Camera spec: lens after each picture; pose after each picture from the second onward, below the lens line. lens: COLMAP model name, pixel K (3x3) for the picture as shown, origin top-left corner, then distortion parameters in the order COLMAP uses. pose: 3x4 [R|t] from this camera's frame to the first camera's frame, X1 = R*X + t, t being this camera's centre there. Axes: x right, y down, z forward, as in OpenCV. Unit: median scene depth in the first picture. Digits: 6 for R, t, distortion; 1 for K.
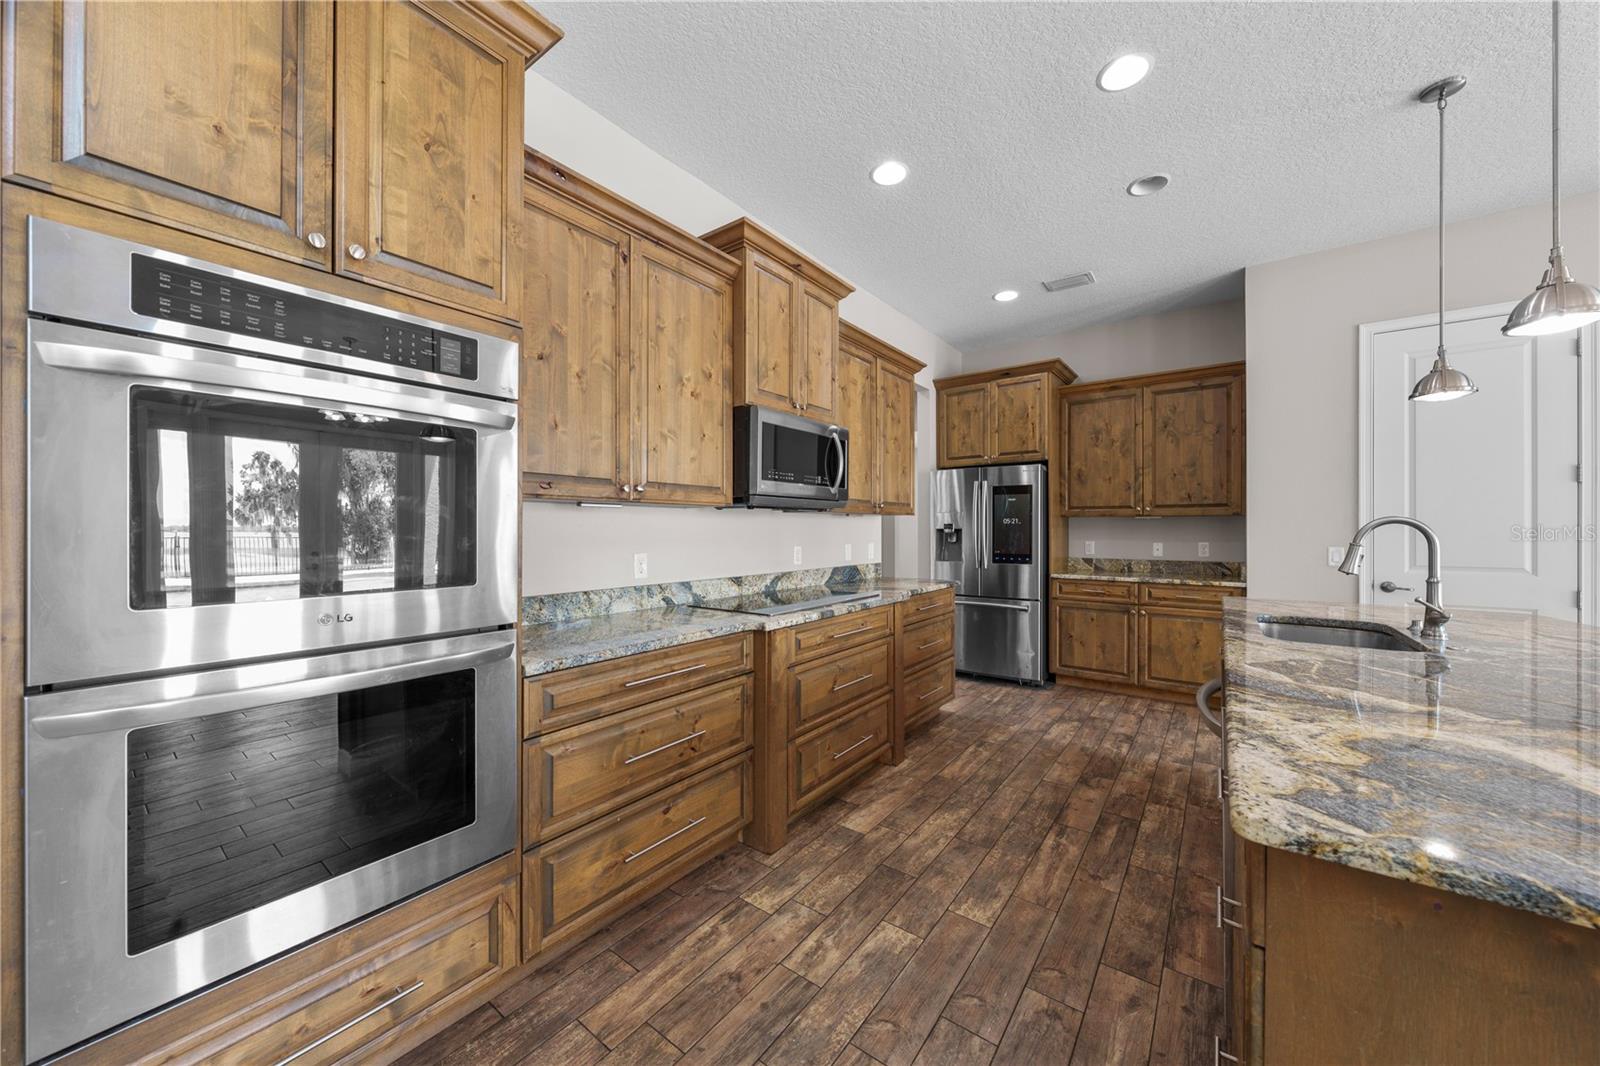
lens RADIAL K [[566.0, 0, 800.5], [0, 566.0, 530.0], [0, 0, 1]] dist [-0.002983, -0.000422]
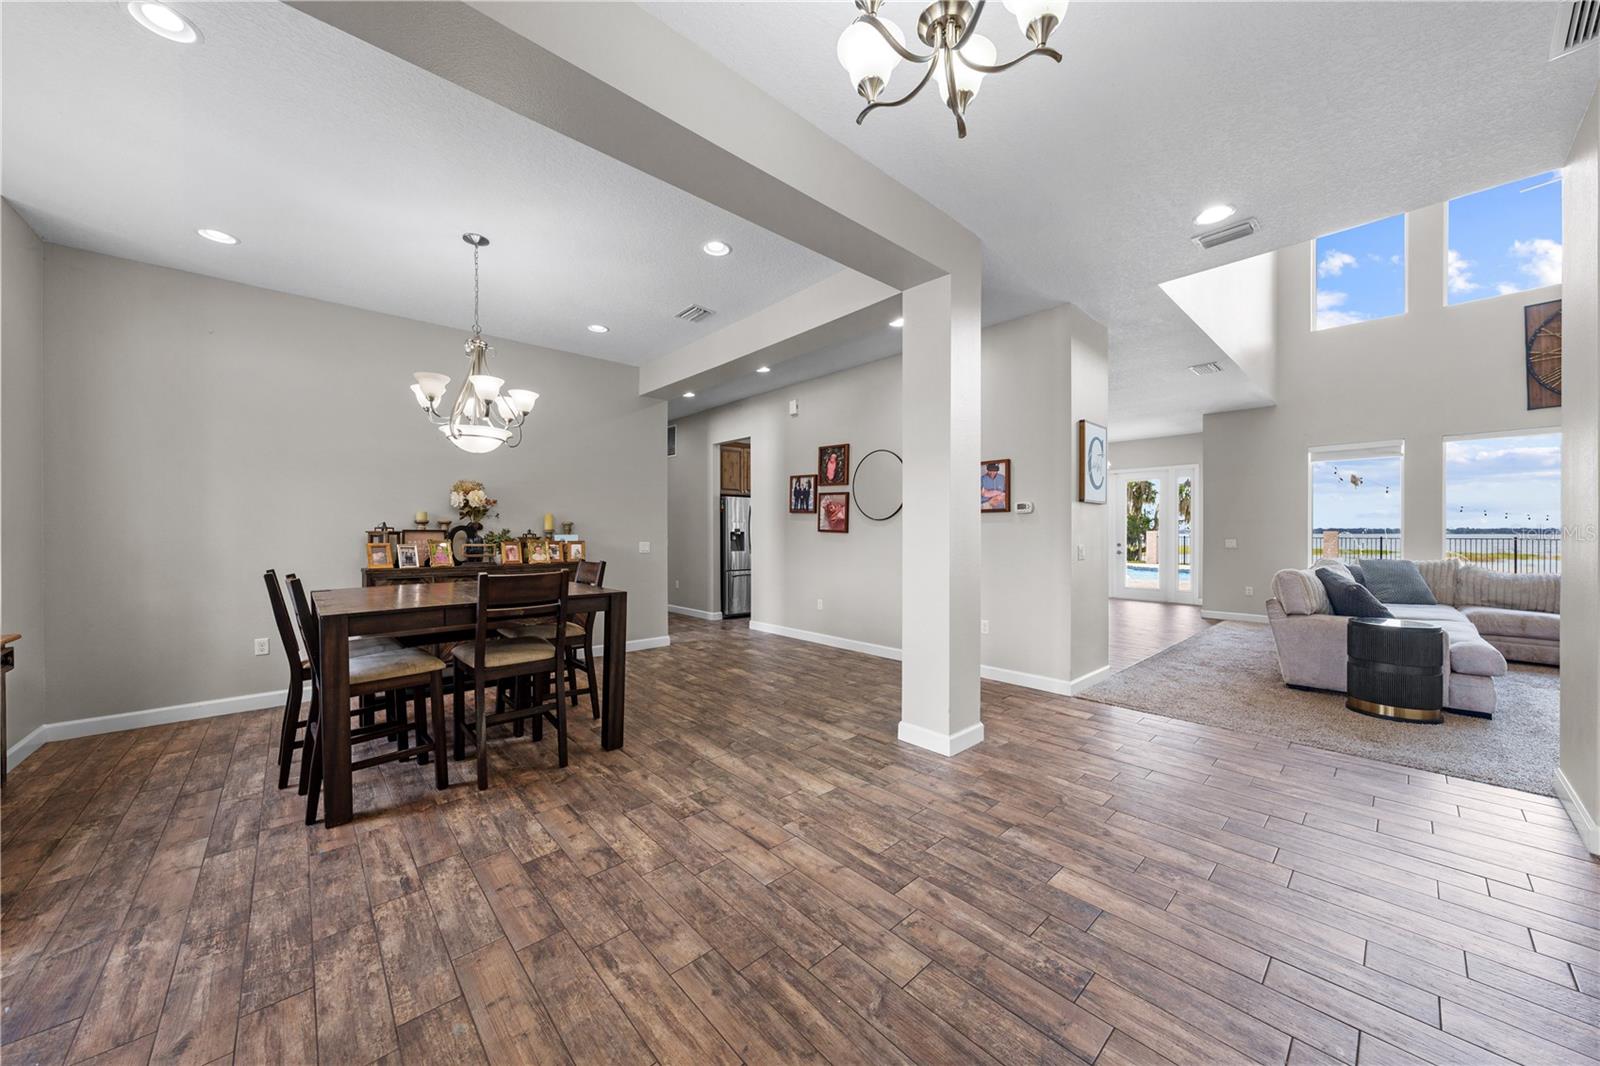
lens RADIAL K [[555.6, 0, 803.5], [0, 555.6, 535.8], [0, 0, 1]] dist [-0.002378, -0.000091]
pose [[0.177257, -0.005794, 0.984148, -2.197944], [0.000838, 0.999983, 0.005736, 0.001100], [-0.984164, -0.000192, 0.177259, 0.831867]]
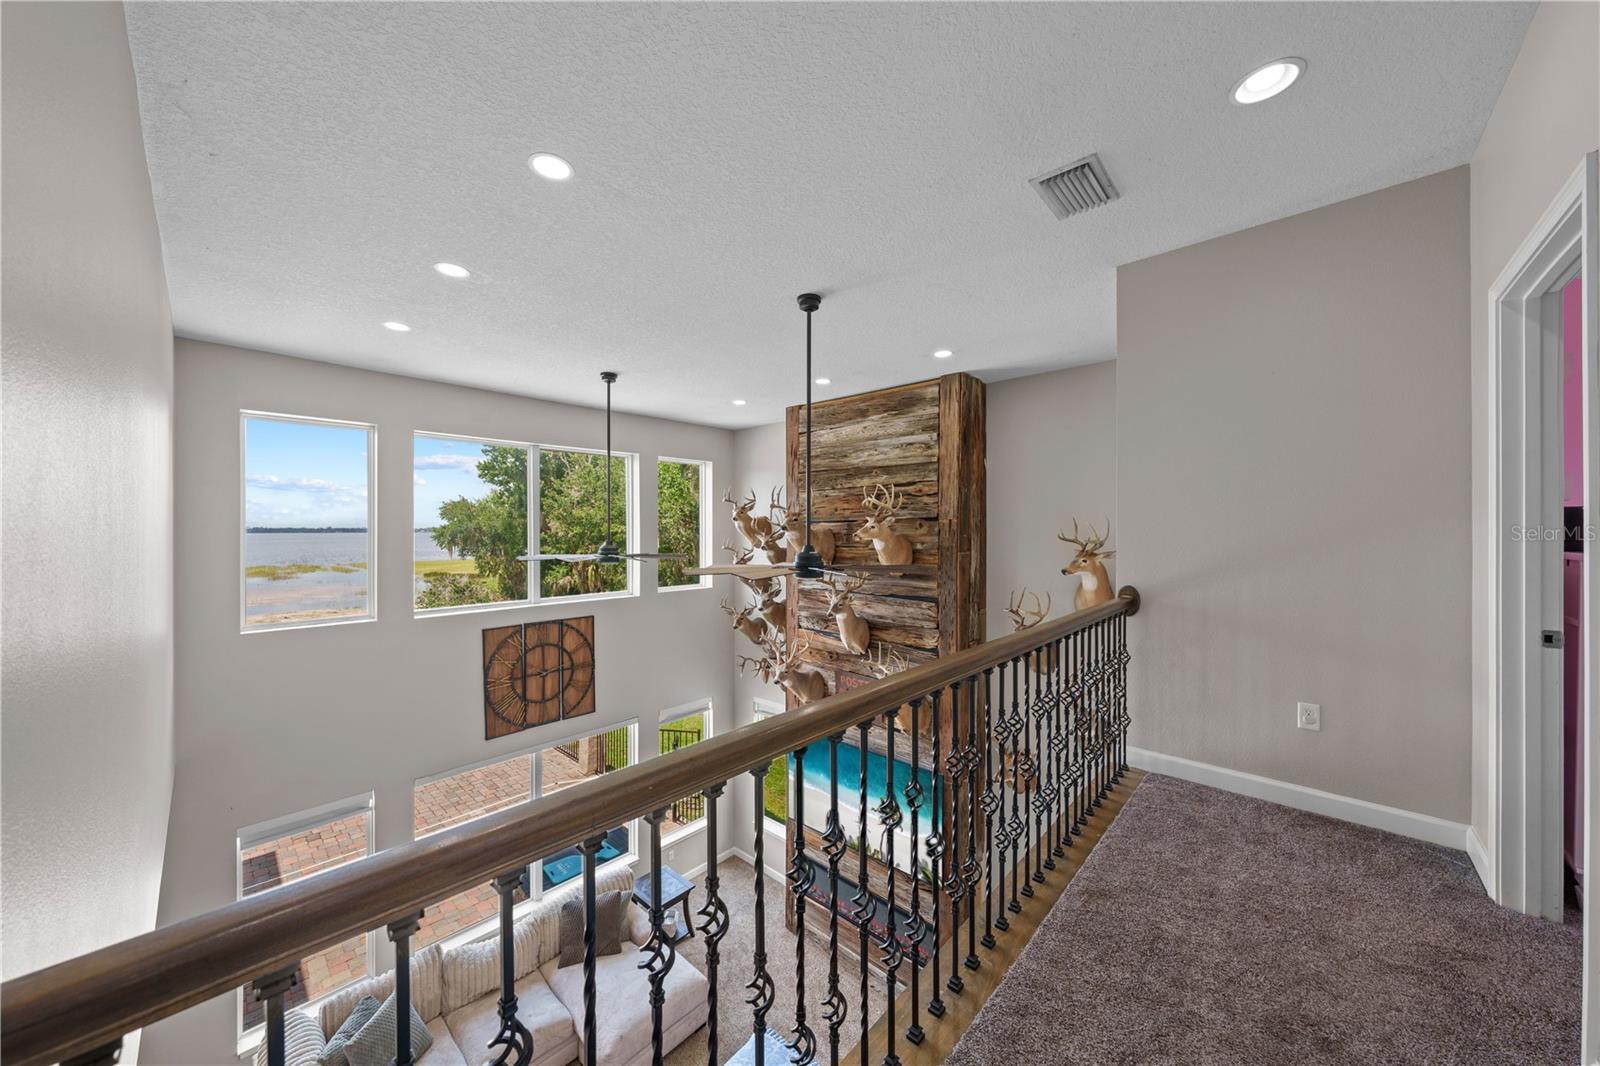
lens RADIAL K [[551.5, 0, 801.1], [0, 551.5, 532.2], [0, 0, 1]] dist [-0.001142, -0.000127]
pose [[-0.995187, 0.002115, 0.097971, -0.974509], [0.002455, 0.999991, 0.003357, -1.176814], [-0.097963, 0.003581, -0.995184, 0.342981]]
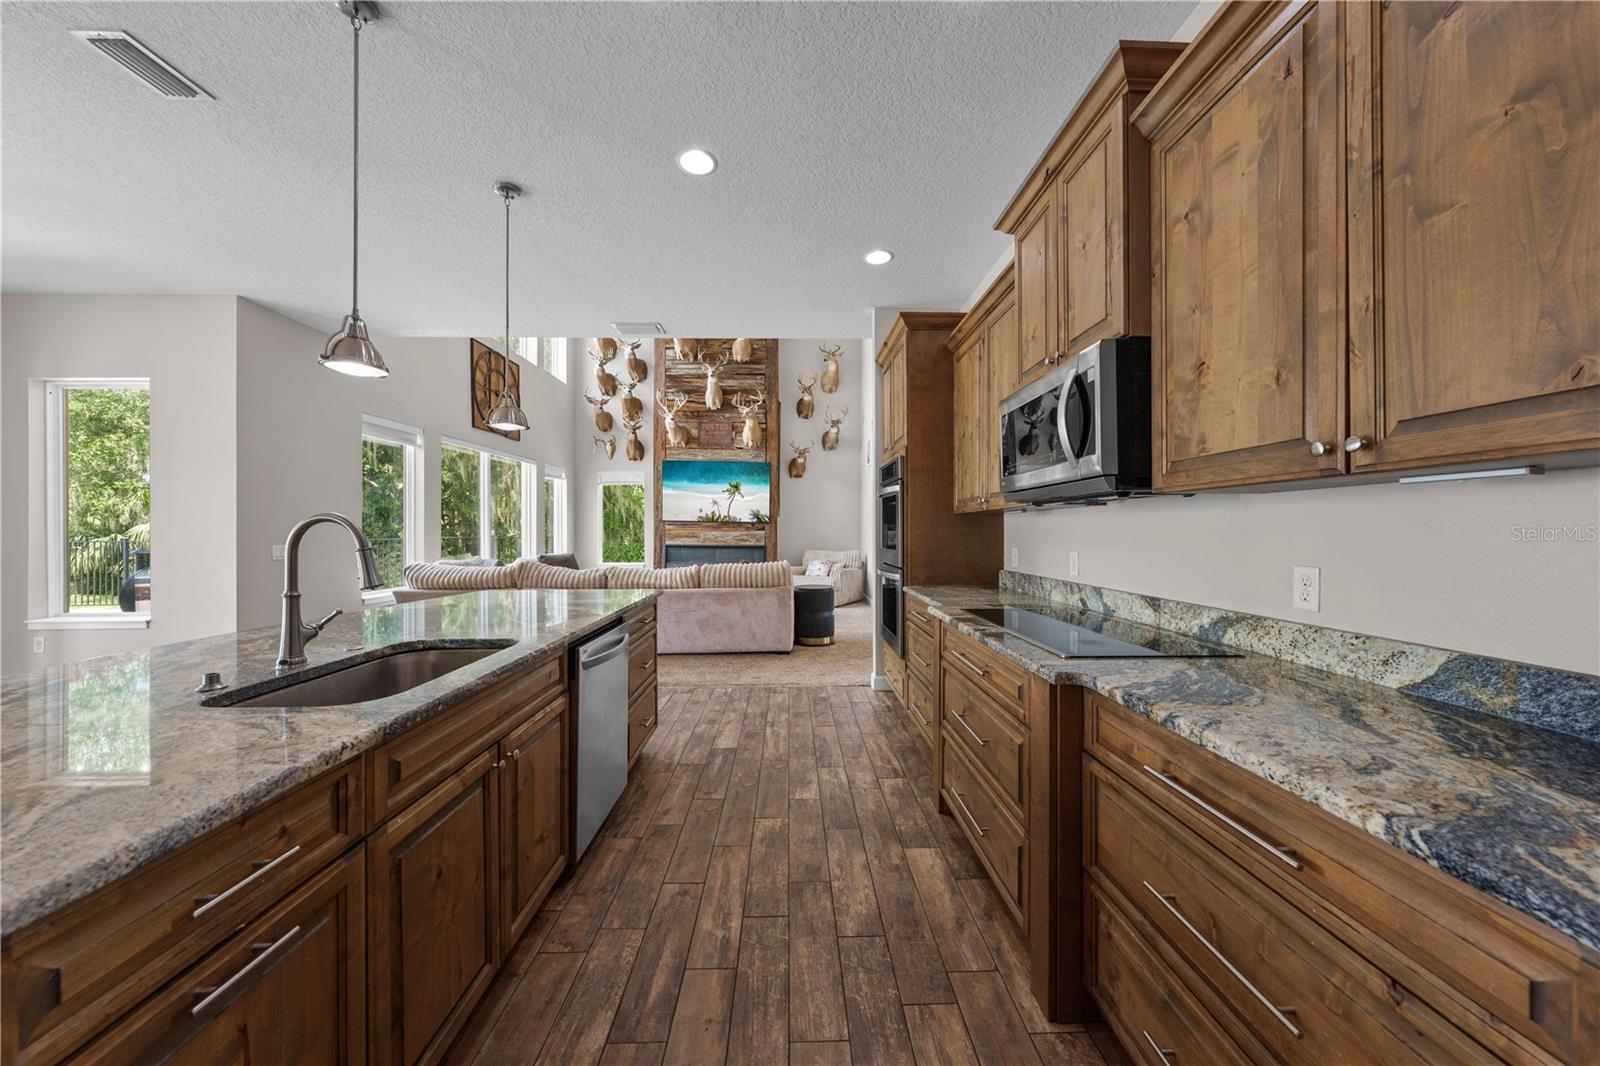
lens RADIAL K [[541.2, 0, 802.0], [0, 541.2, 531.0], [0, 0, 1]] dist [-0.000922, -0.000281]
pose [[-0.783463, 0.001247, -0.621437, 0.650089], [0.000838, 0.999999, 0.000949, 0.000583], [0.621438, 0.000222, -0.783463, 1.282161]]
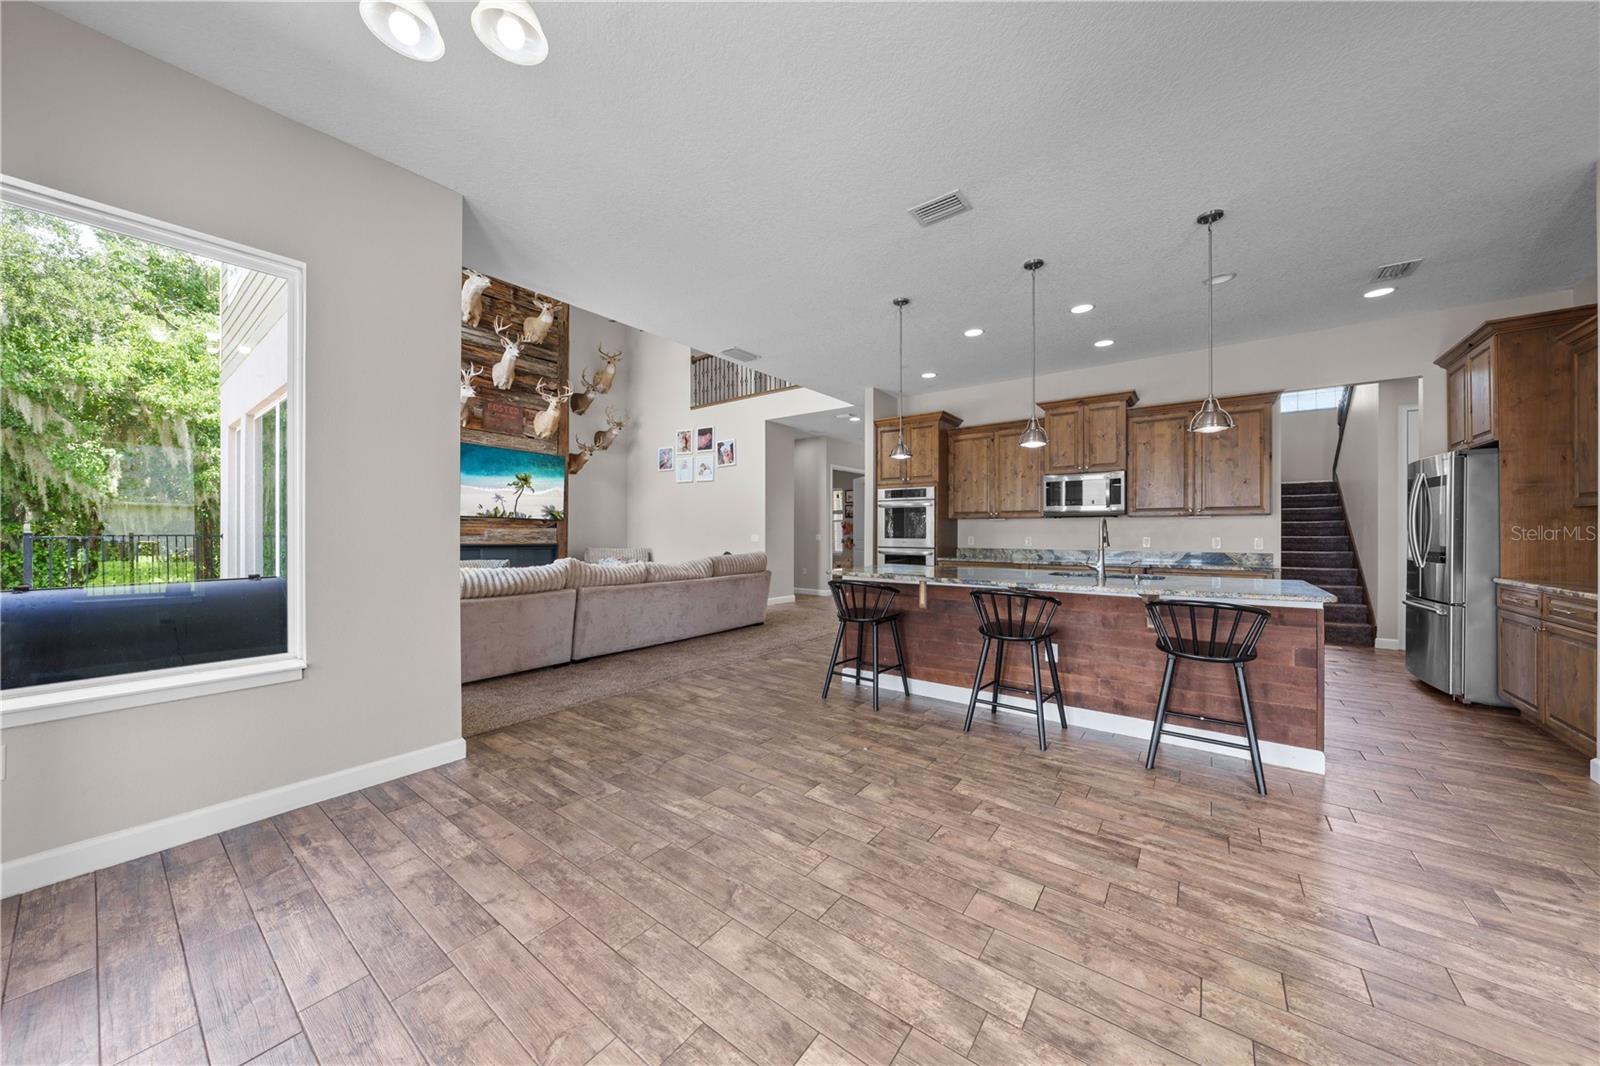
lens RADIAL K [[541.2, 0, 802.0], [0, 541.2, 531.0], [0, 0, 1]] dist [-0.000922, -0.000281]
pose [[0.000401, -0.002139, -0.999998, 1.902290], [-0.003108, 0.999993, -0.002140, 0.020800], [0.999995, 0.003108, 0.000394, -0.033642]]
